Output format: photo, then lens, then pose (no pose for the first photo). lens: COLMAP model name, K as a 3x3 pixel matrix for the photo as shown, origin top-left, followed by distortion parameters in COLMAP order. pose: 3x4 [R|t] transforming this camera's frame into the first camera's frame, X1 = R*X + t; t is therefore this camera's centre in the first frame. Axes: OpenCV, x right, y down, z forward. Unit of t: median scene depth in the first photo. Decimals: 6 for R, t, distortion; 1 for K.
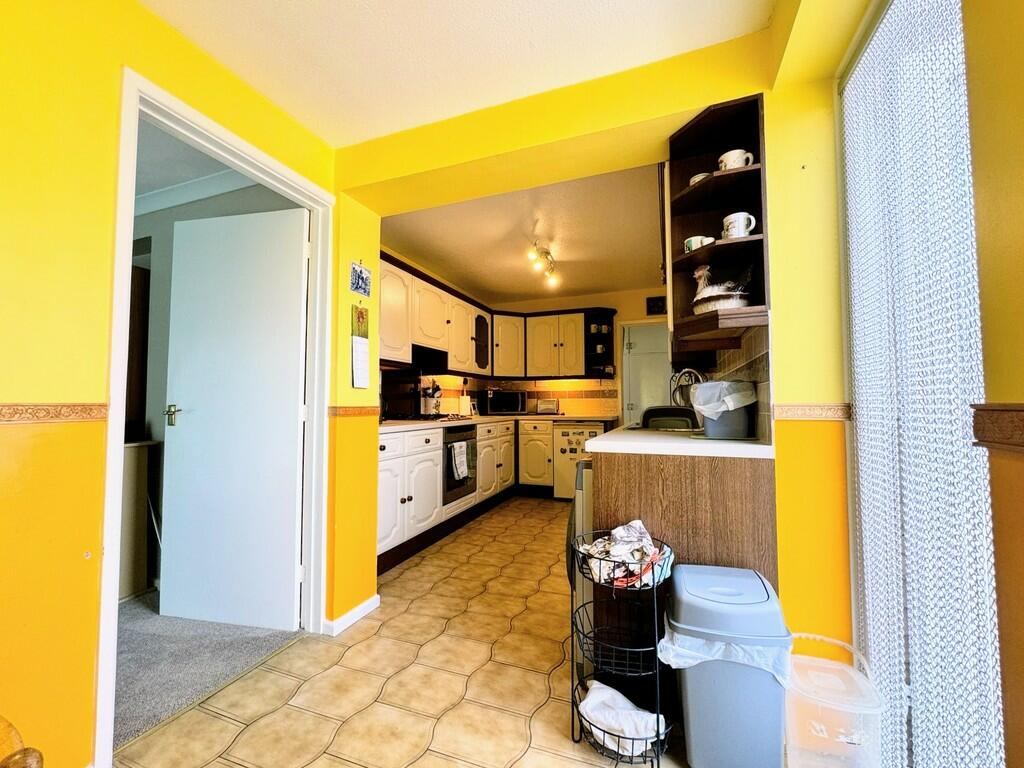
lens RADIAL K [[412.1, 0, 513.7], [0, 412.1, 385.0], [0, 0, 1]] dist [-0.003121, -0.000611]
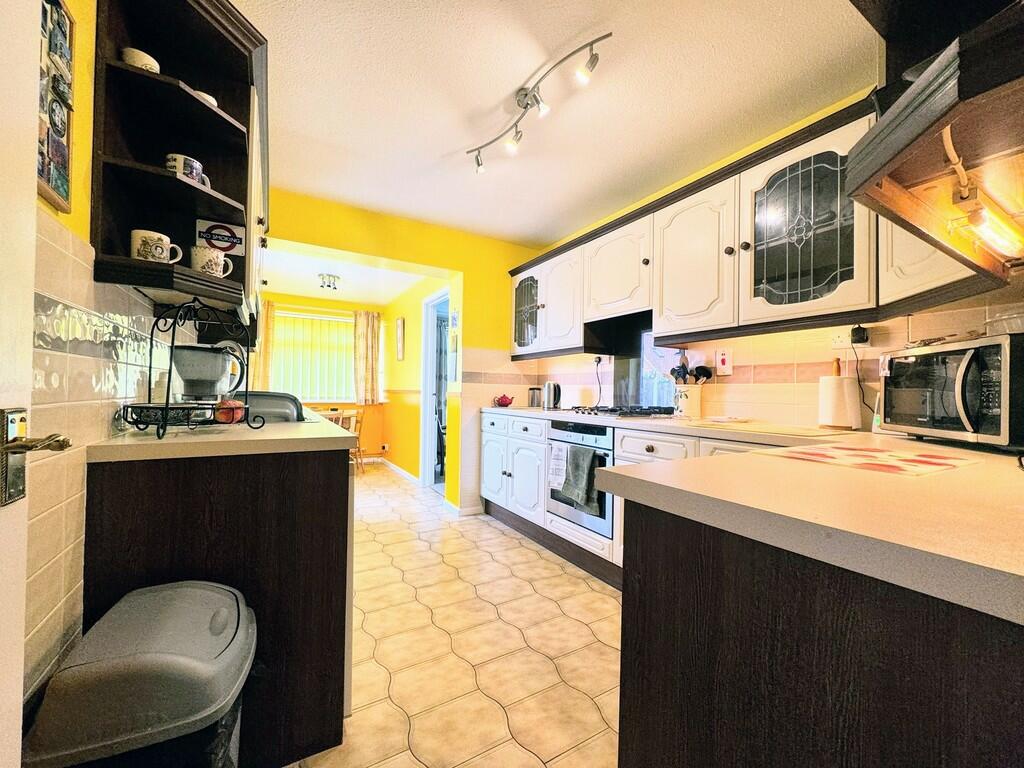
lens RADIAL K [[412.1, 0, 513.4], [0, 412.1, 383.8], [0, 0, 1]] dist [-0.003121, -0.000611]
pose [[-0.622608, -0.024971, -0.782135, 0.592701], [0.018798, 0.998725, -0.046850, 0.075040], [0.782308, -0.043872, -0.621345, 1.615993]]
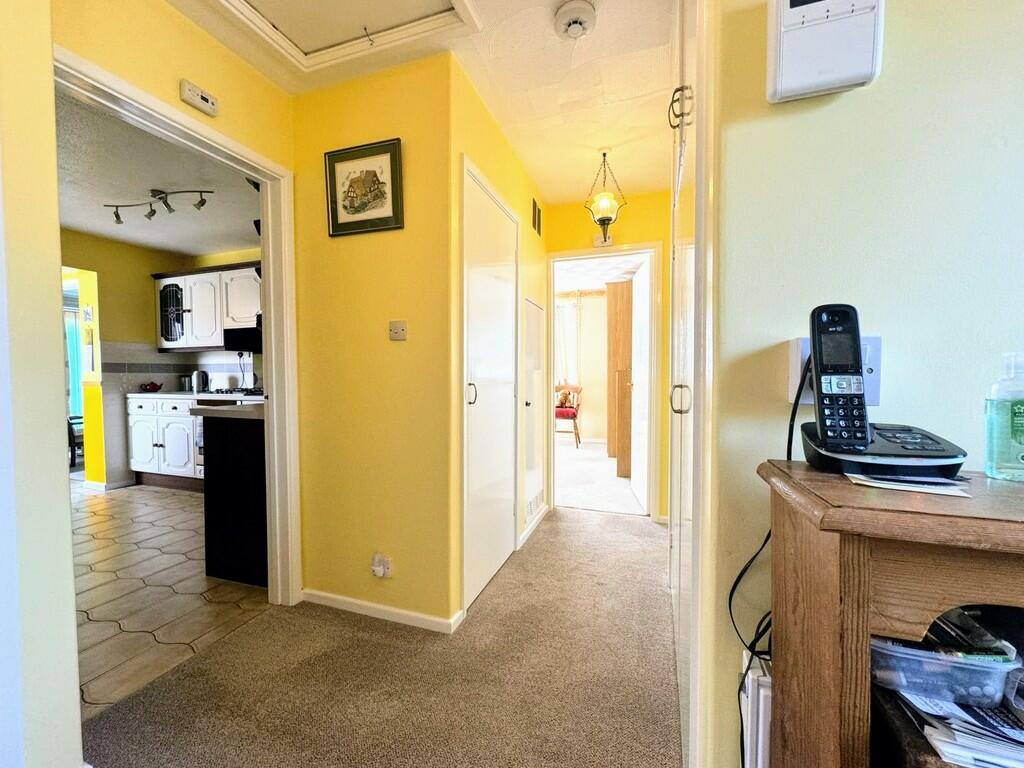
lens RADIAL K [[412.1, 0, 510.2], [0, 412.1, 388.5], [0, 0, 1]] dist [-0.003121, -0.000611]
pose [[0.016152, 0.032675, -0.999336, 1.108117], [0.049266, 0.998226, 0.033435, 0.086140], [0.998655, -0.049773, 0.014513, 2.061062]]
